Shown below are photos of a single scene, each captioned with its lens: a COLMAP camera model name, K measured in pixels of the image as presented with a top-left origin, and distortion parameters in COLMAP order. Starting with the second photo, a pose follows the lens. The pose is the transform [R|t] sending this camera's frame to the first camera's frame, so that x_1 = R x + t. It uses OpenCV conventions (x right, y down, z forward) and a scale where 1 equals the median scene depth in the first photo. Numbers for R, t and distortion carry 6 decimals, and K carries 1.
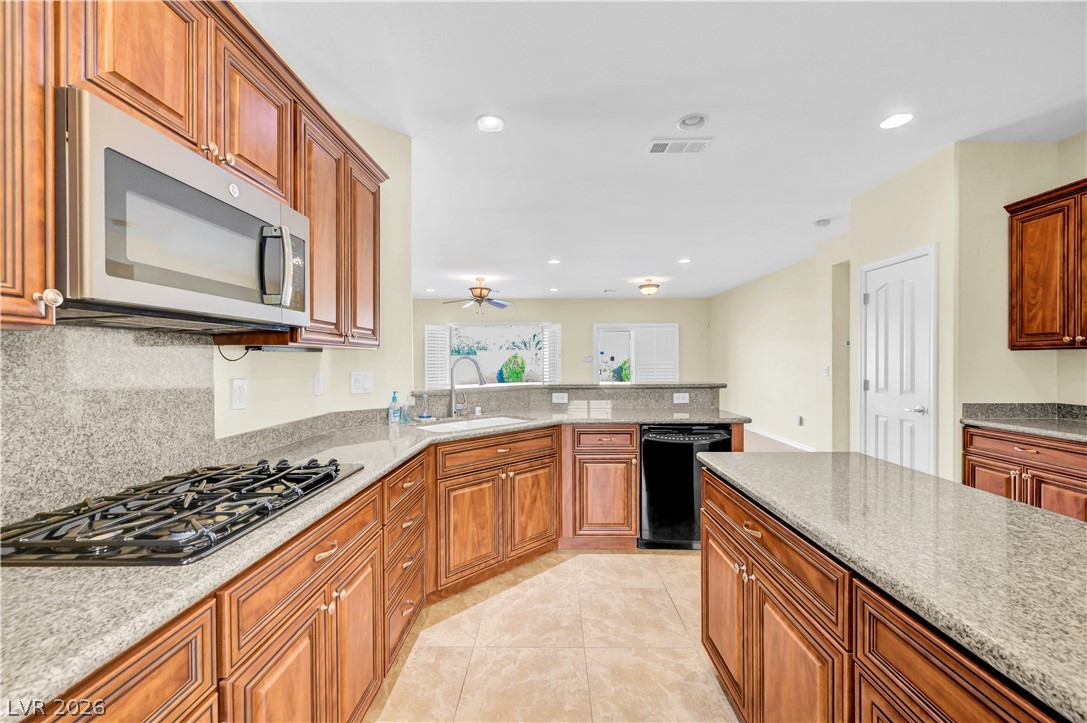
lens RADIAL K [[430.5, 0, 549.8], [0, 430.5, 364.0], [0, 0, 1]] dist [0.001443, -0.001687]
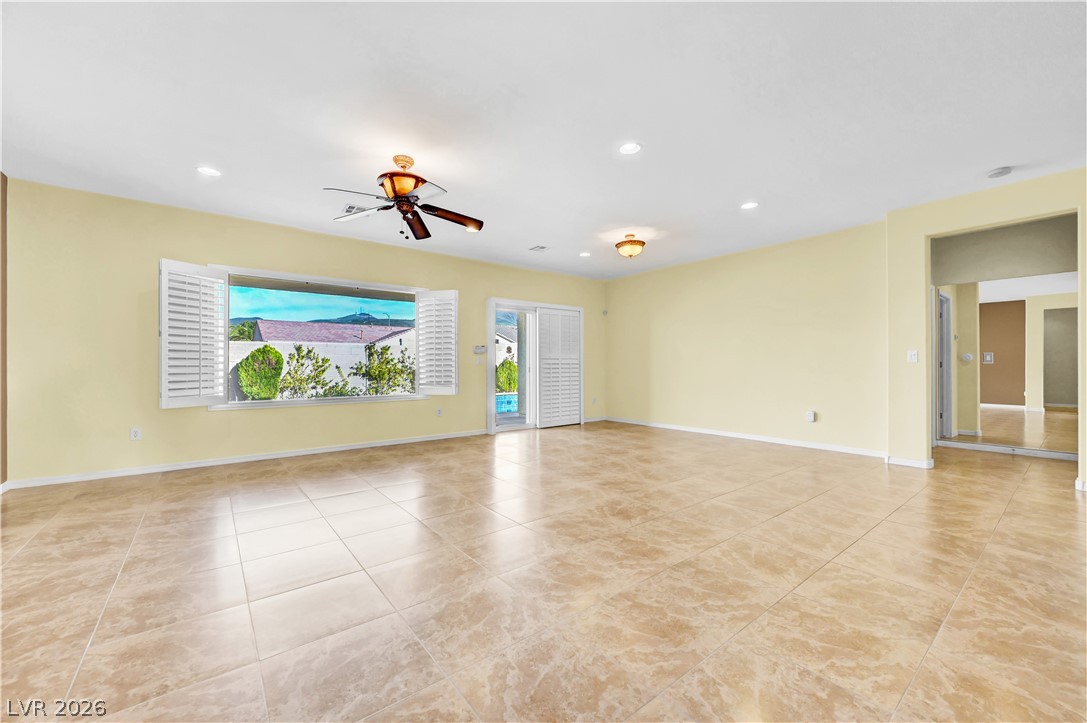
lens RADIAL K [[430.5, 0, 550.1], [0, 430.5, 366.3], [0, 0, 1]] dist [0.001443, -0.001687]
pose [[0.782713, 0.004111, 0.622369, -0.872062], [0.003322, 0.999936, -0.010783, 0.080815], [-0.622373, 0.010507, 0.782650, 1.438758]]
